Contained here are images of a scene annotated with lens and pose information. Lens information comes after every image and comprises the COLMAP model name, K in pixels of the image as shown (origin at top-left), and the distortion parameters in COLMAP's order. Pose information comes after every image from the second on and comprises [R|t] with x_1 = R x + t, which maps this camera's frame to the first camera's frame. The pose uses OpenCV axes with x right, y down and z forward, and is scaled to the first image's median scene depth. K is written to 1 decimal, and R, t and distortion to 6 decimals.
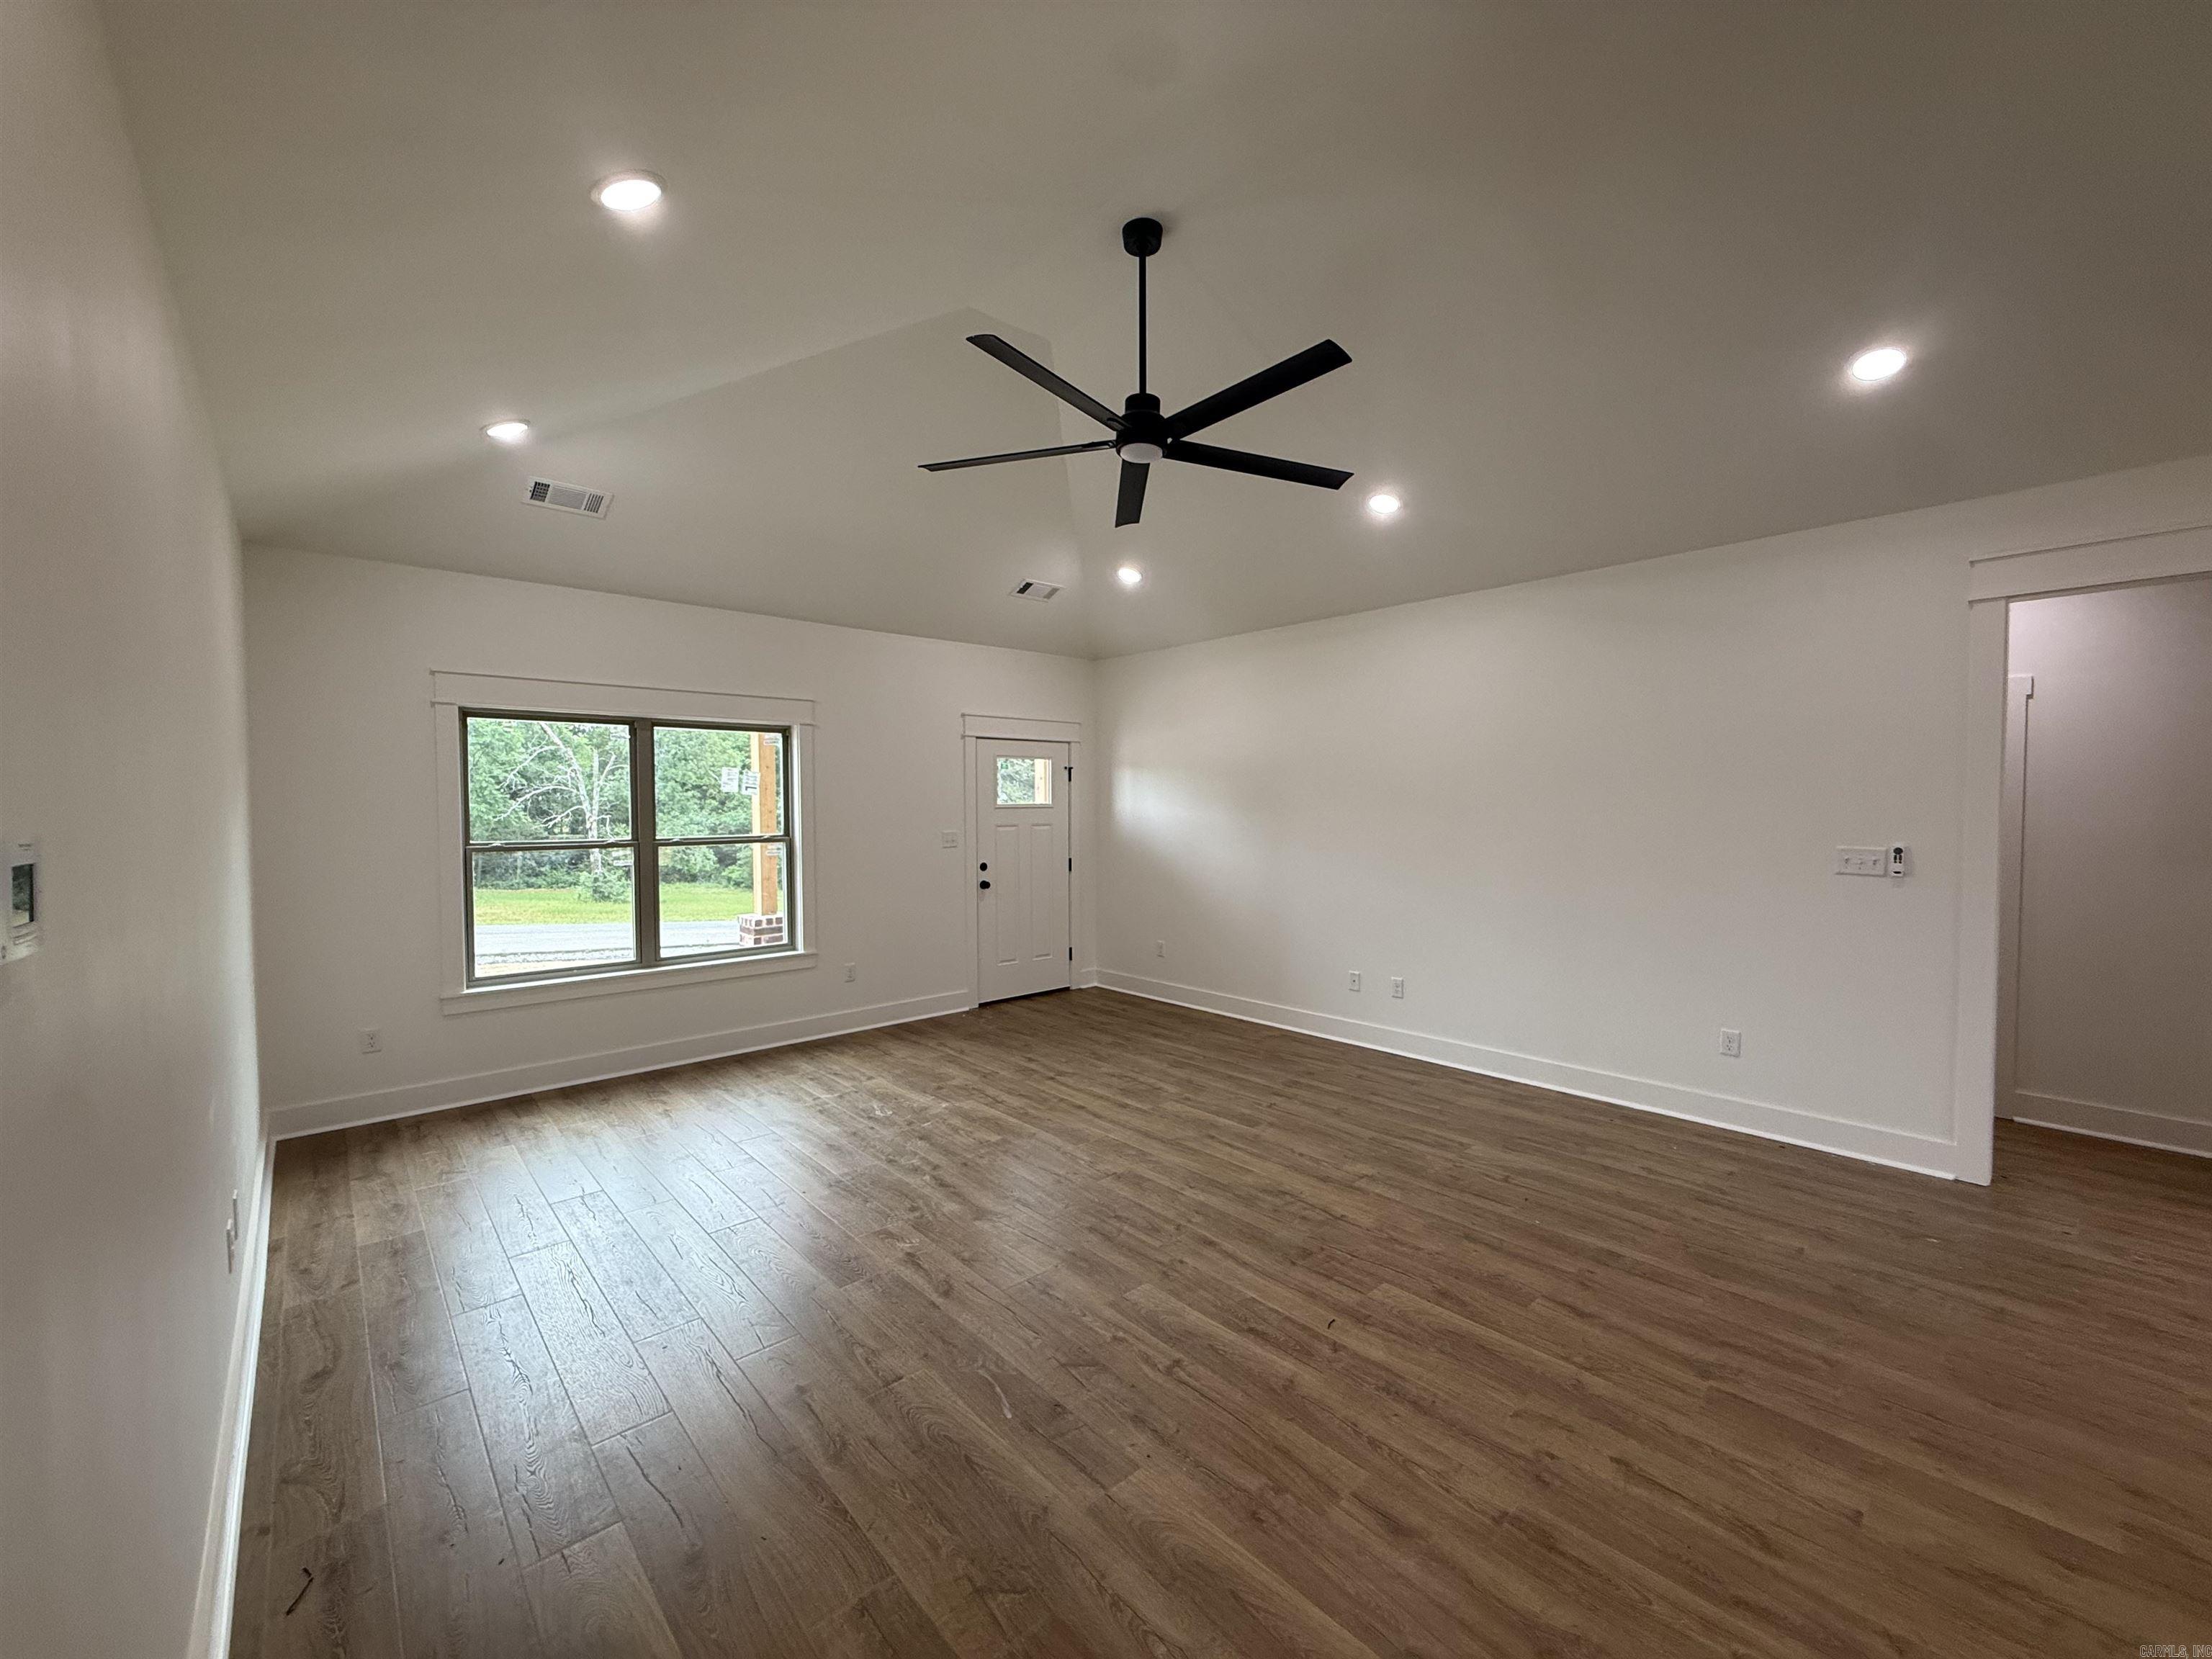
lens RADIAL K [[883.0, 0, 1104.1], [0, 883.0, 832.2], [0, 0, 1]] dist [0.001040, -0.000061]
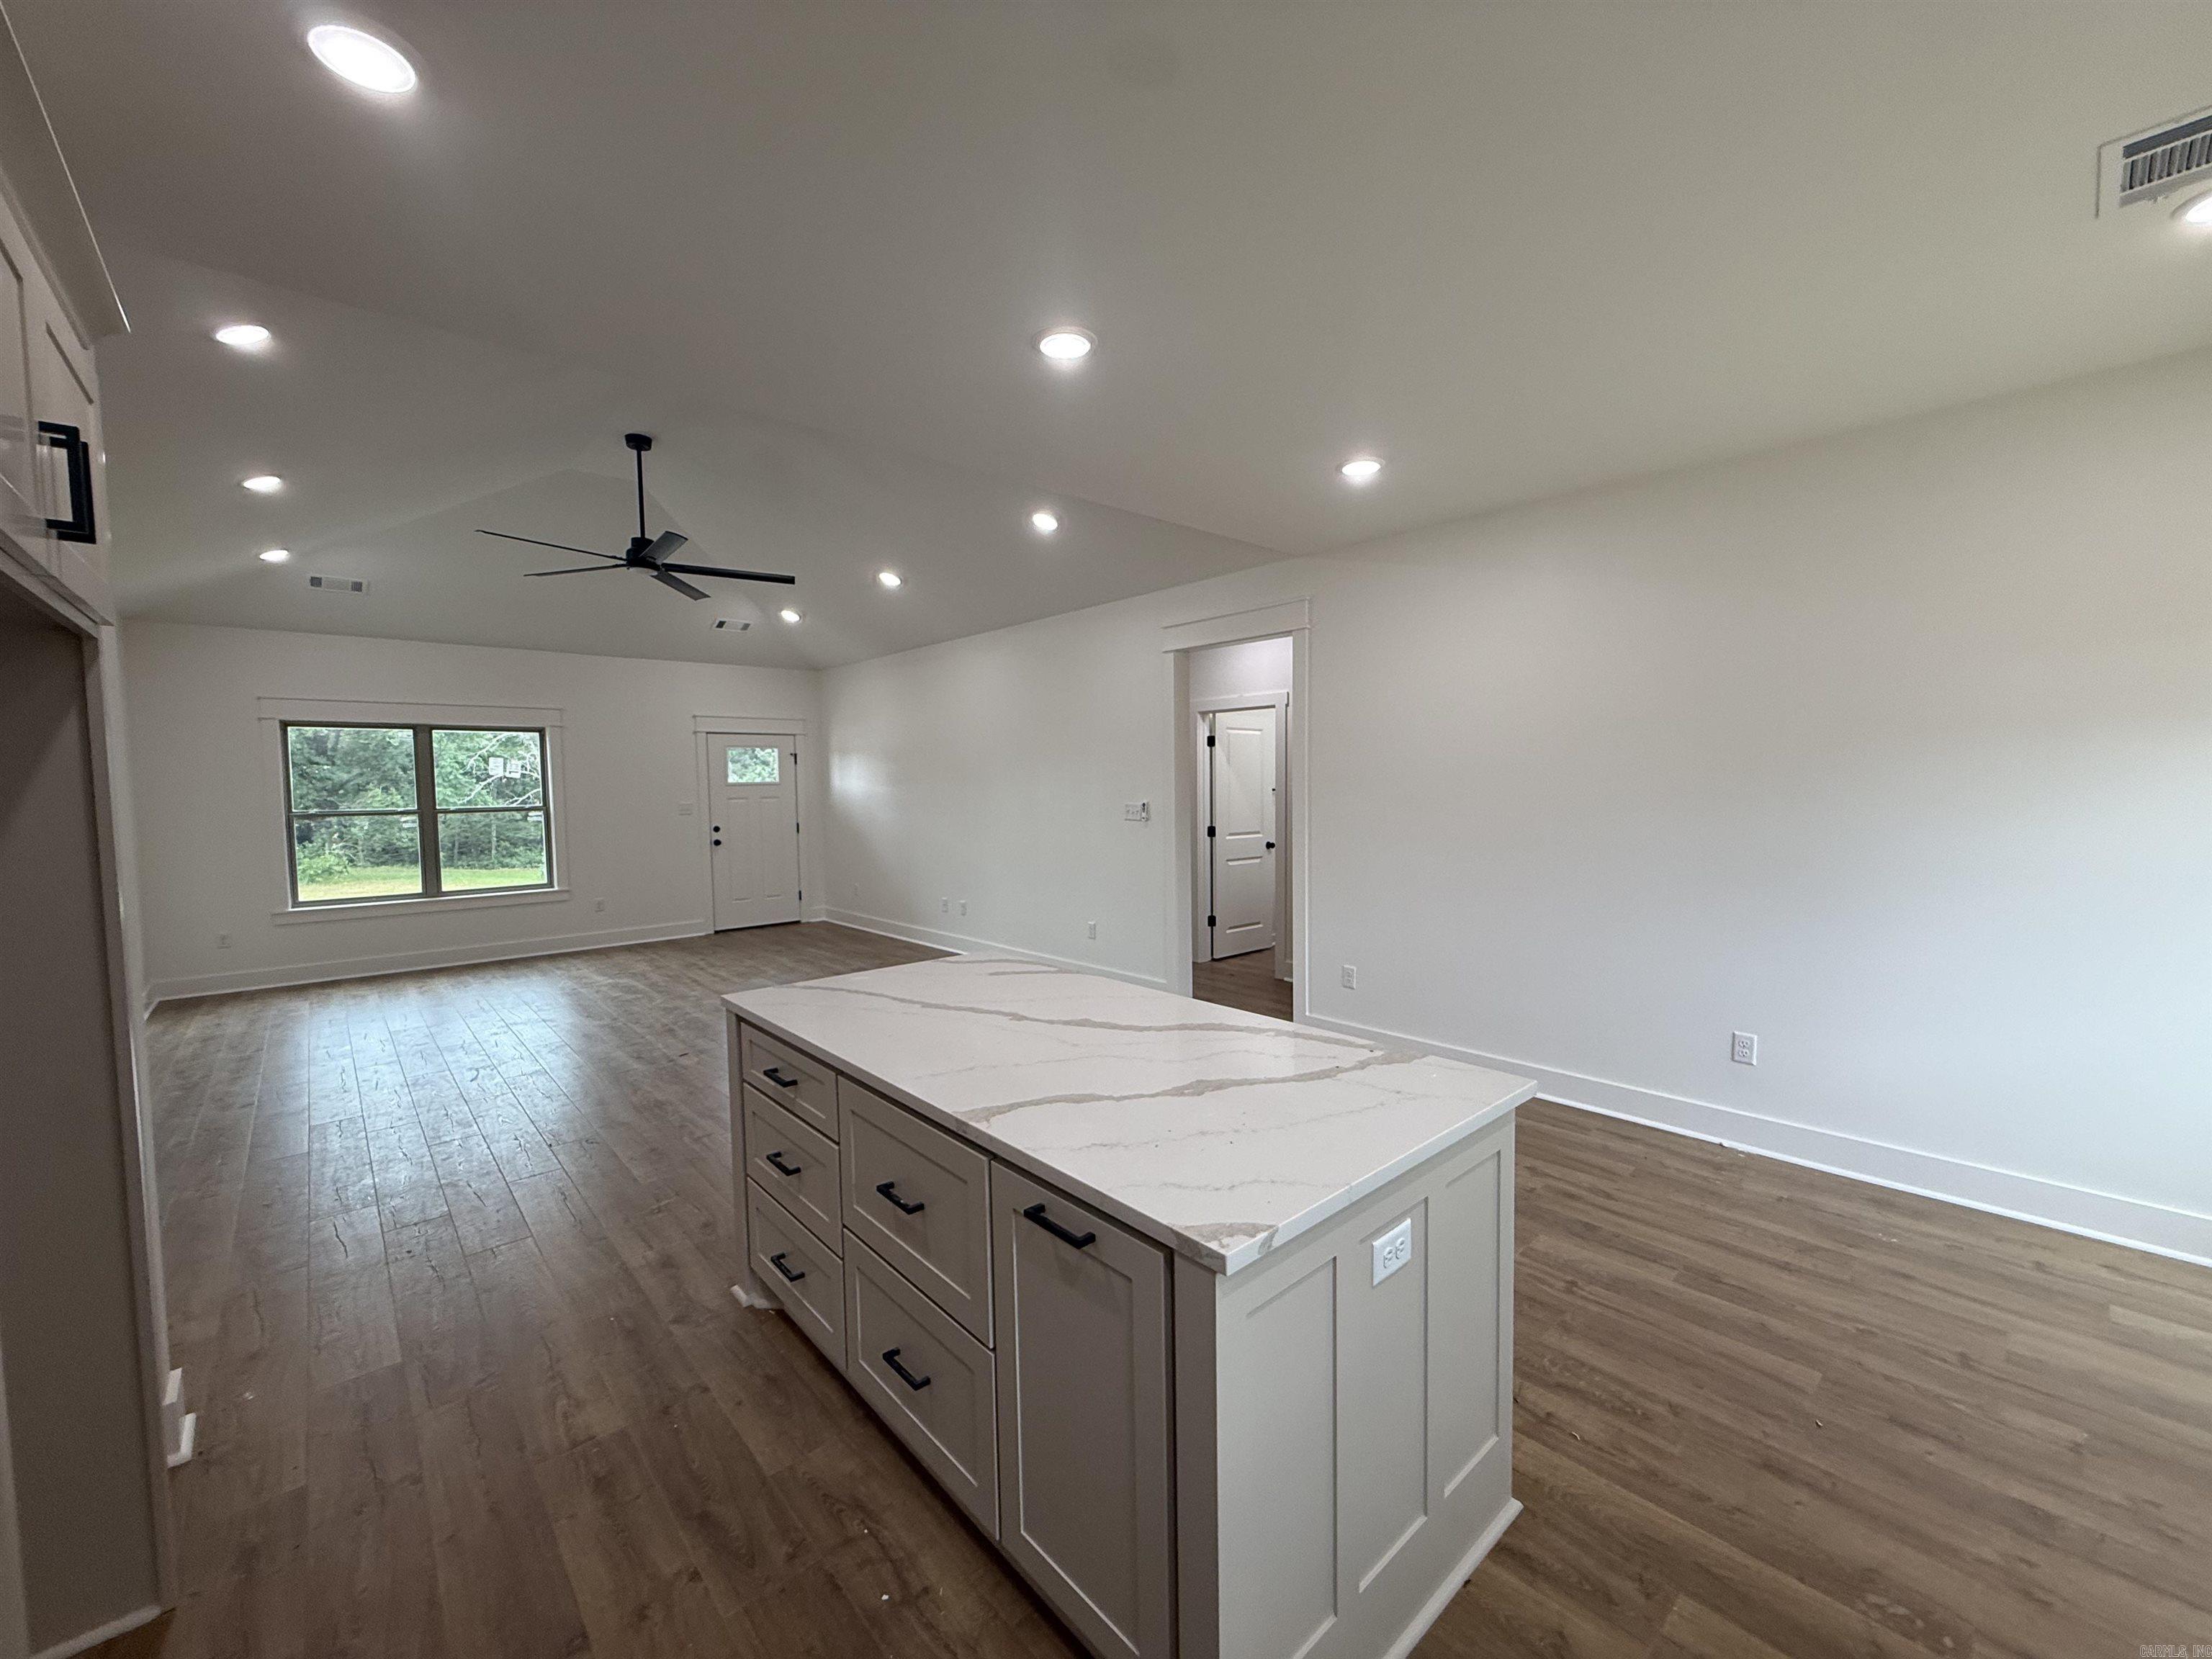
lens RADIAL K [[883.0, 0, 1102.9], [0, 883.0, 832.2], [0, 0, 1]] dist [0.001040, -0.000061]
pose [[0.999952, -0.009736, -0.001262, 0.765023], [0.009764, 0.999652, 0.024491, 0.028562], [0.001023, -0.024503, 0.999699, -0.576613]]
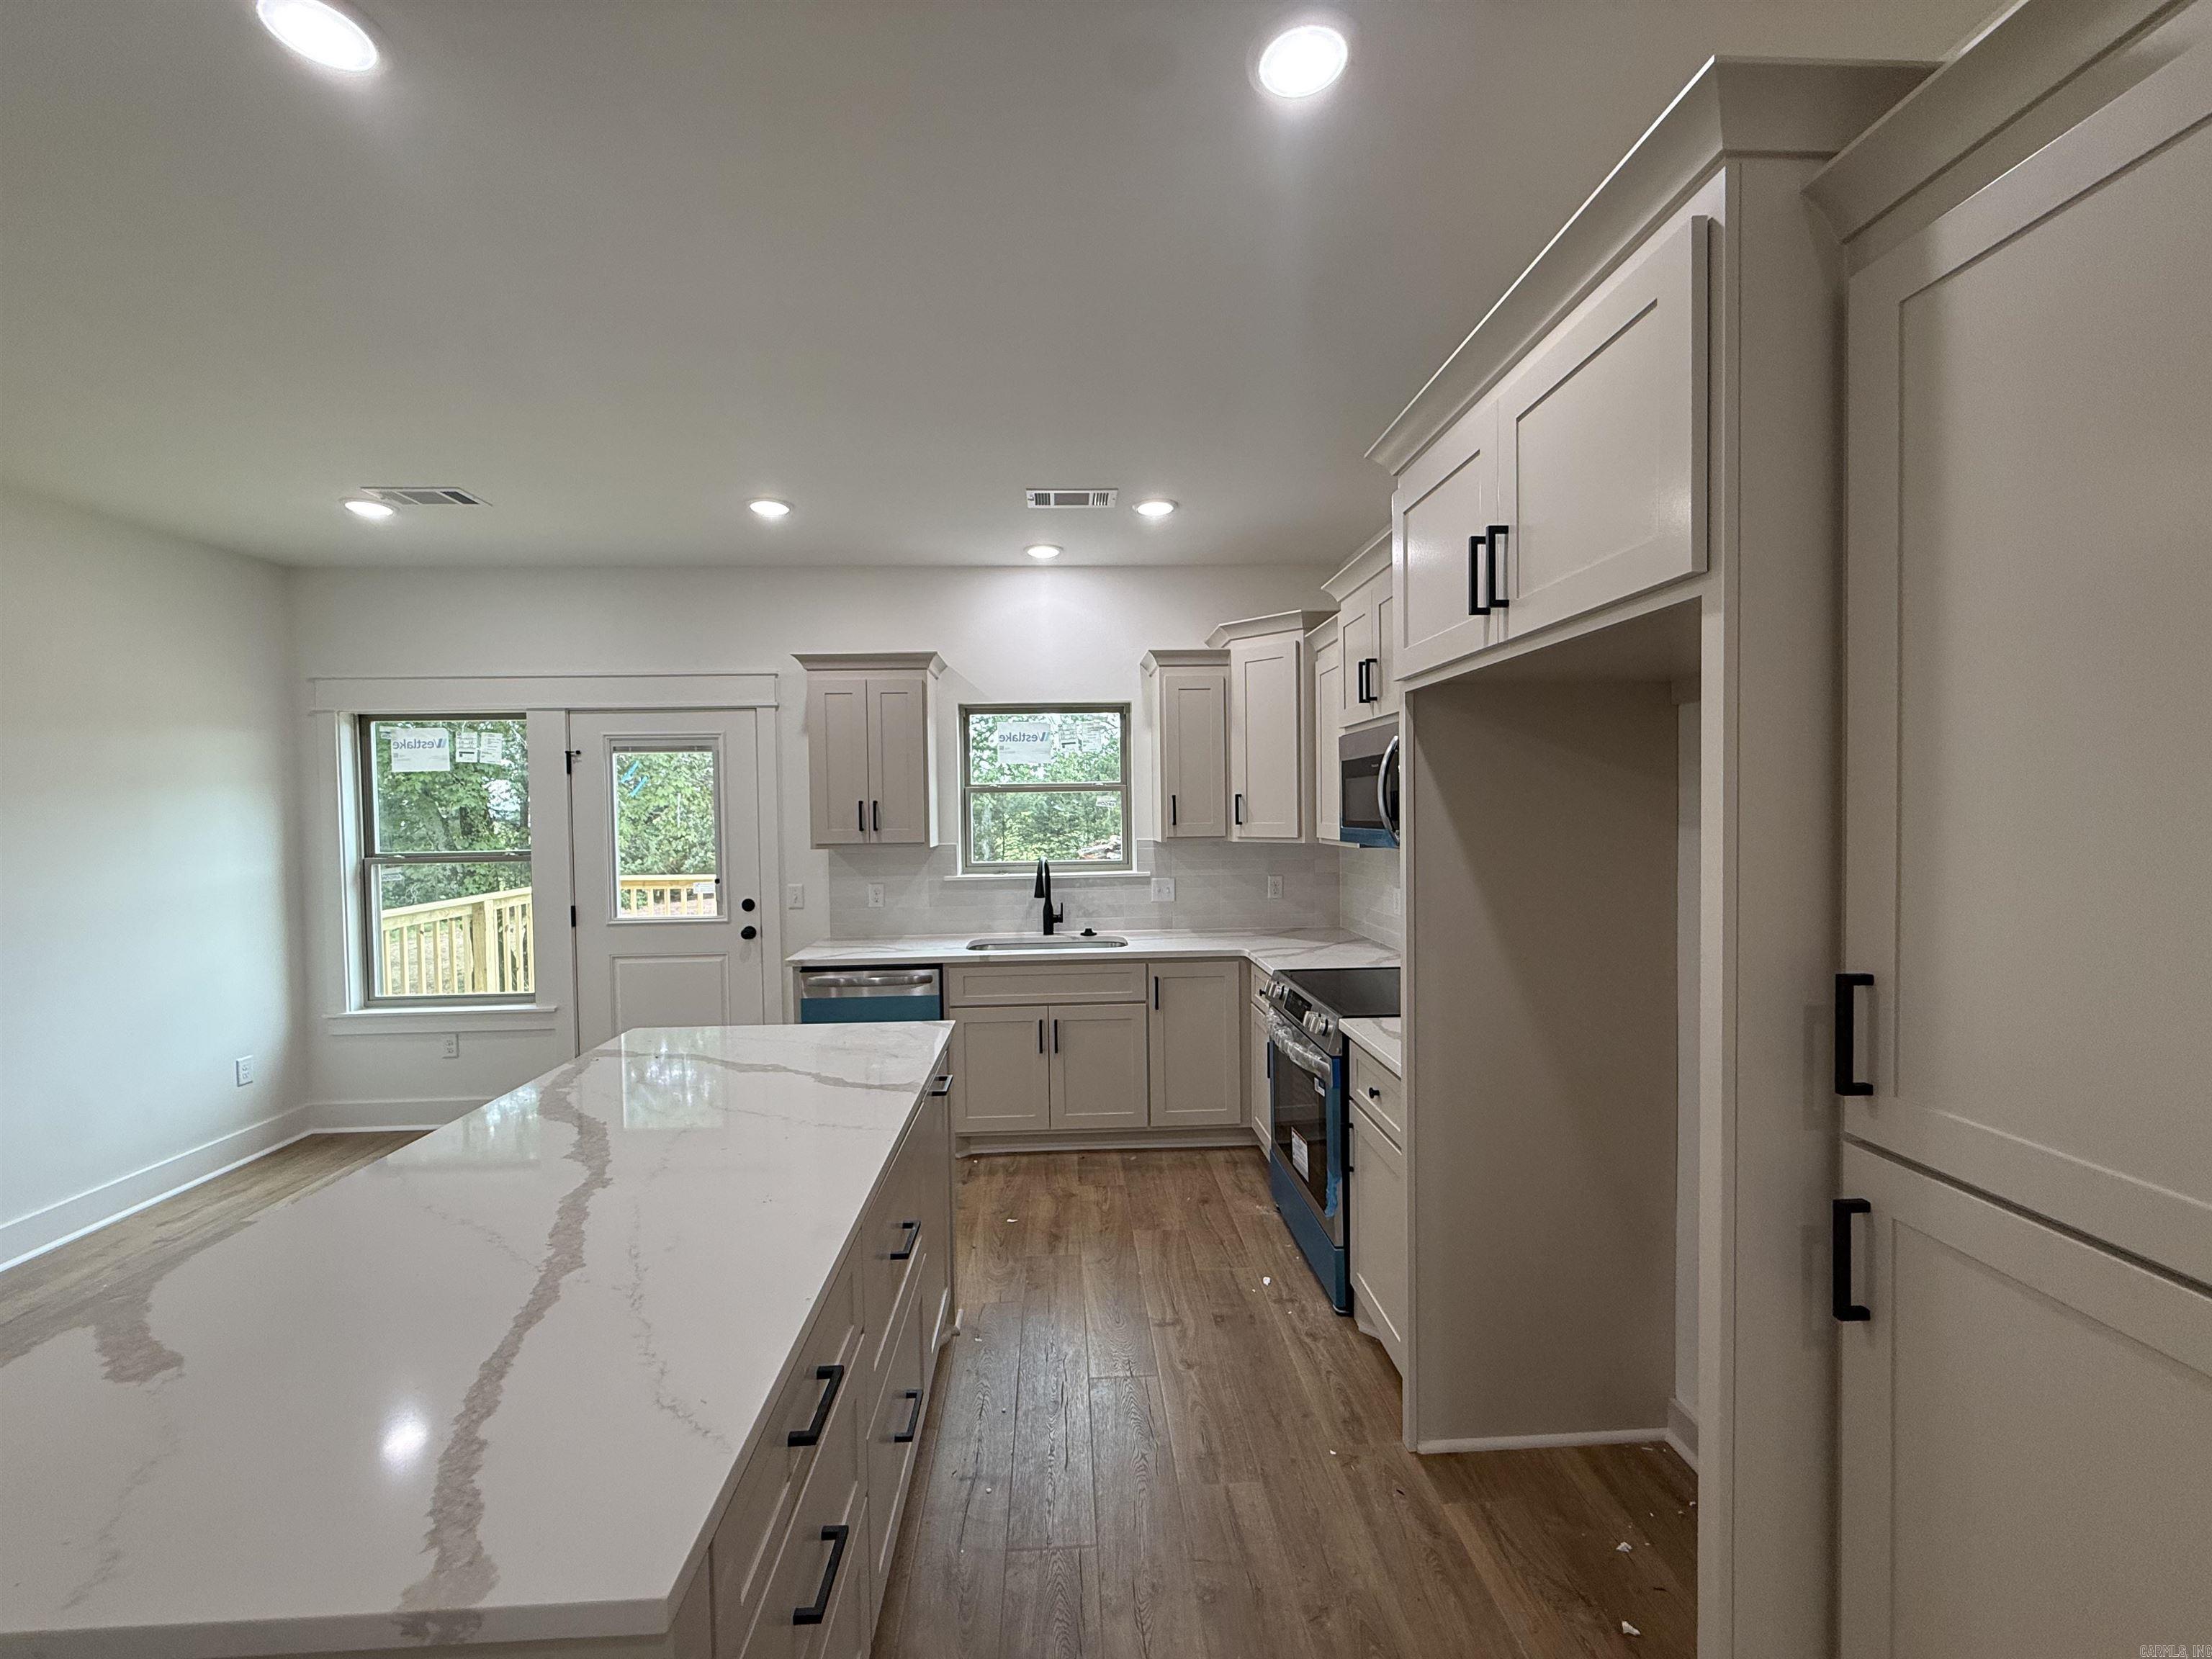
lens RADIAL K [[883.0, 0, 1097.2], [0, 883.0, 829.6], [0, 0, 1]] dist [0.001040, -0.000061]
pose [[-0.773941, 0.000487, 0.633258, 0.295451], [0.042511, 0.997784, 0.051187, -0.000478], [-0.631830, 0.066536, -0.772246, 0.148236]]
